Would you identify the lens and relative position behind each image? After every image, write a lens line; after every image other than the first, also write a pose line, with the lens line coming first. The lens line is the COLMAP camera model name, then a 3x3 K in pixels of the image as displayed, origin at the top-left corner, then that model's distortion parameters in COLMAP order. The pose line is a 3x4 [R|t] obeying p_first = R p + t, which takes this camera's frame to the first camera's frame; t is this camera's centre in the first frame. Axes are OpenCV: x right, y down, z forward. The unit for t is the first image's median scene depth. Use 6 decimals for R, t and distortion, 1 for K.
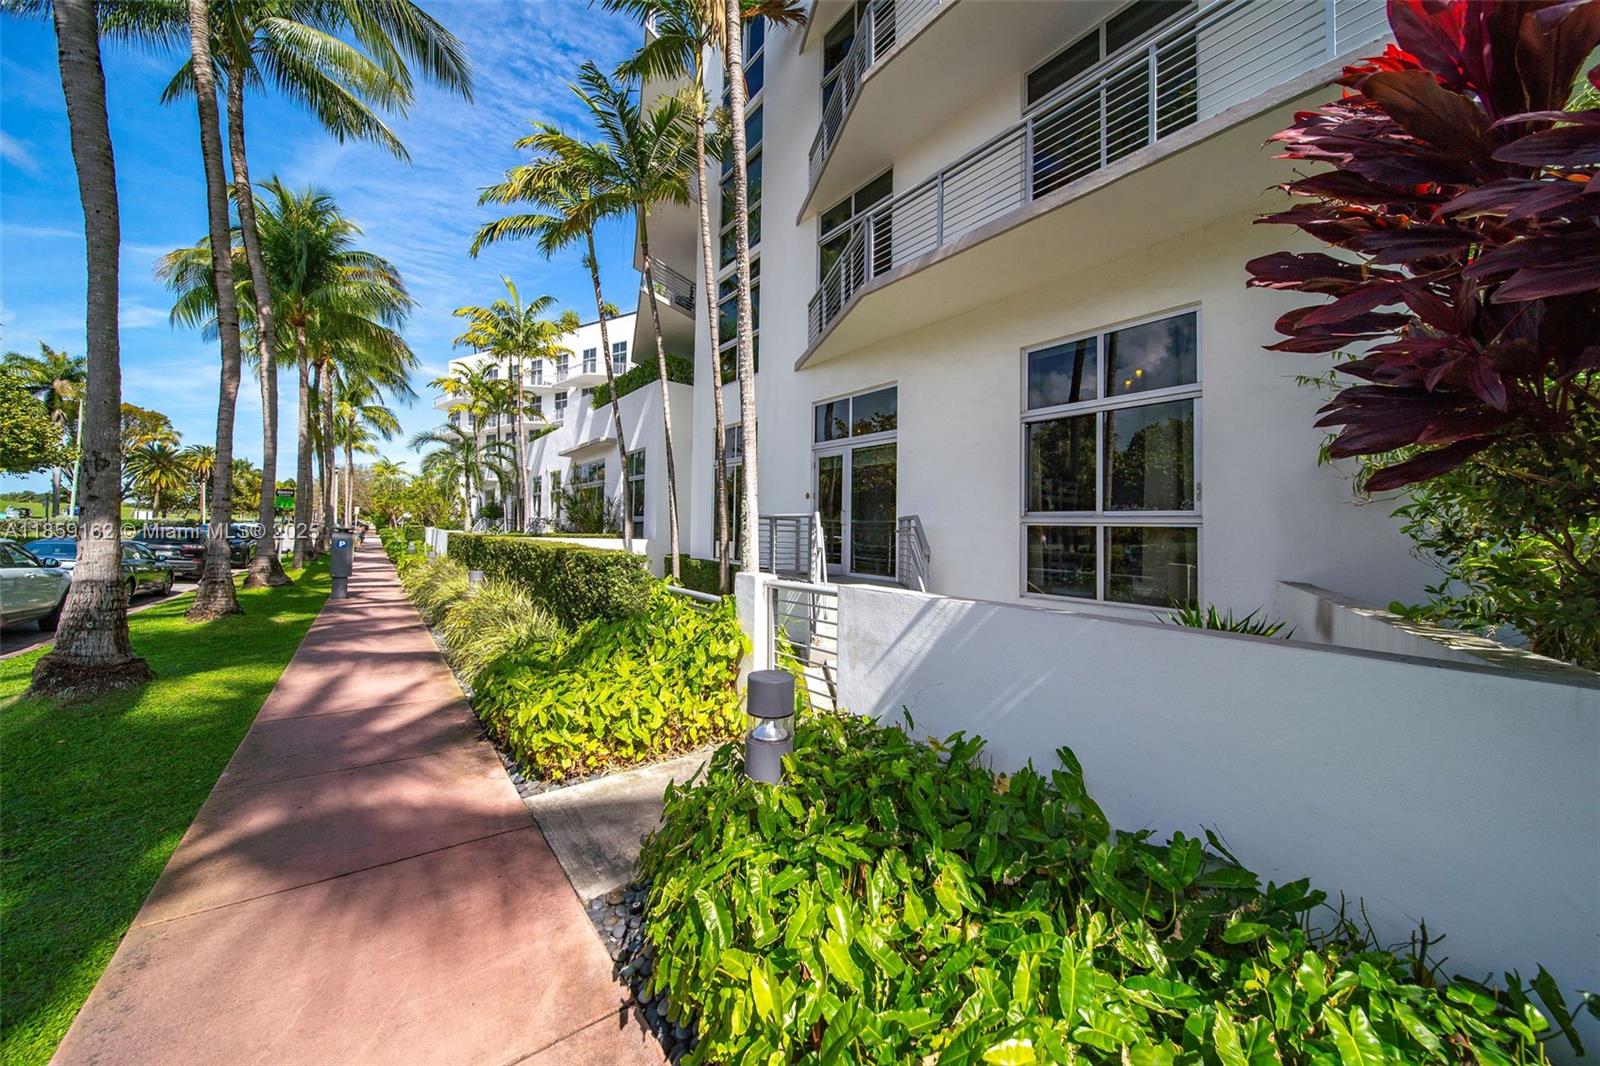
lens RADIAL K [[582.2, 0, 801.8], [0, 582.2, 518.4], [0, 0, 1]] dist [0.001249, -0.000741]
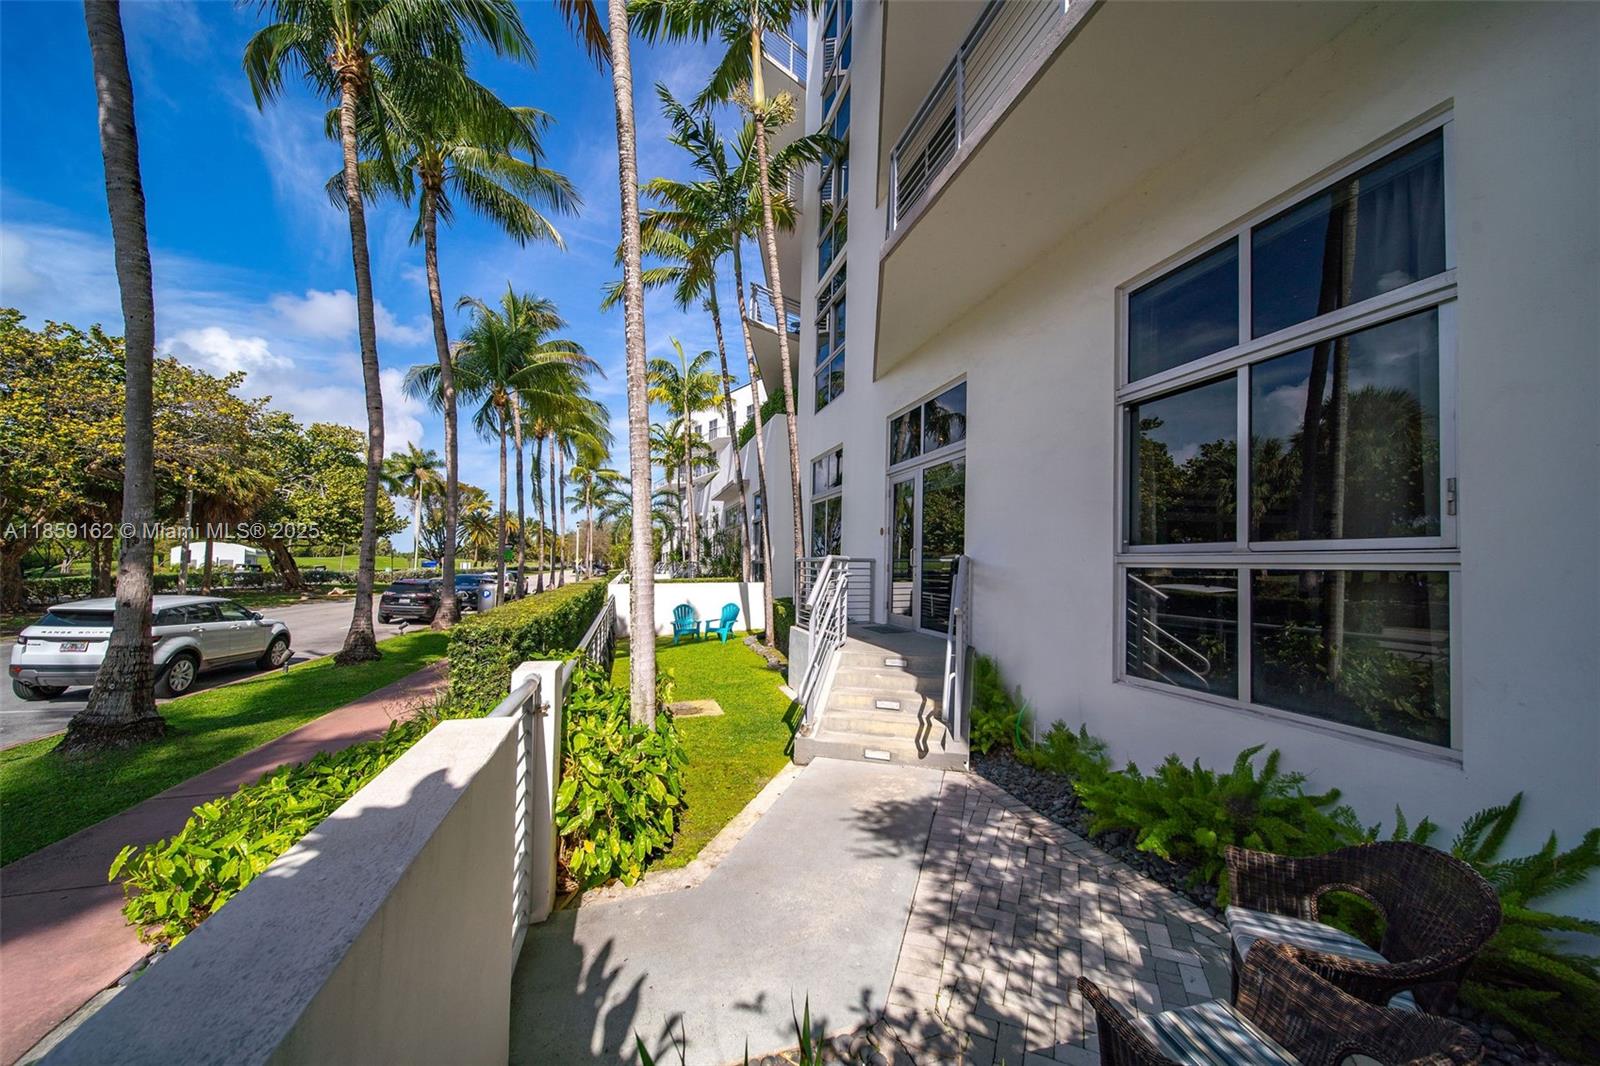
lens RADIAL K [[582.2, 0, 787.3], [0, 582.2, 559.6], [0, 0, 1]] dist [0.001249, -0.000741]
pose [[0.935047, -0.031975, -0.353079, 0.262552], [0.036489, 0.999315, 0.006134, -0.013556], [0.352641, -0.018619, 0.935573, 0.279939]]
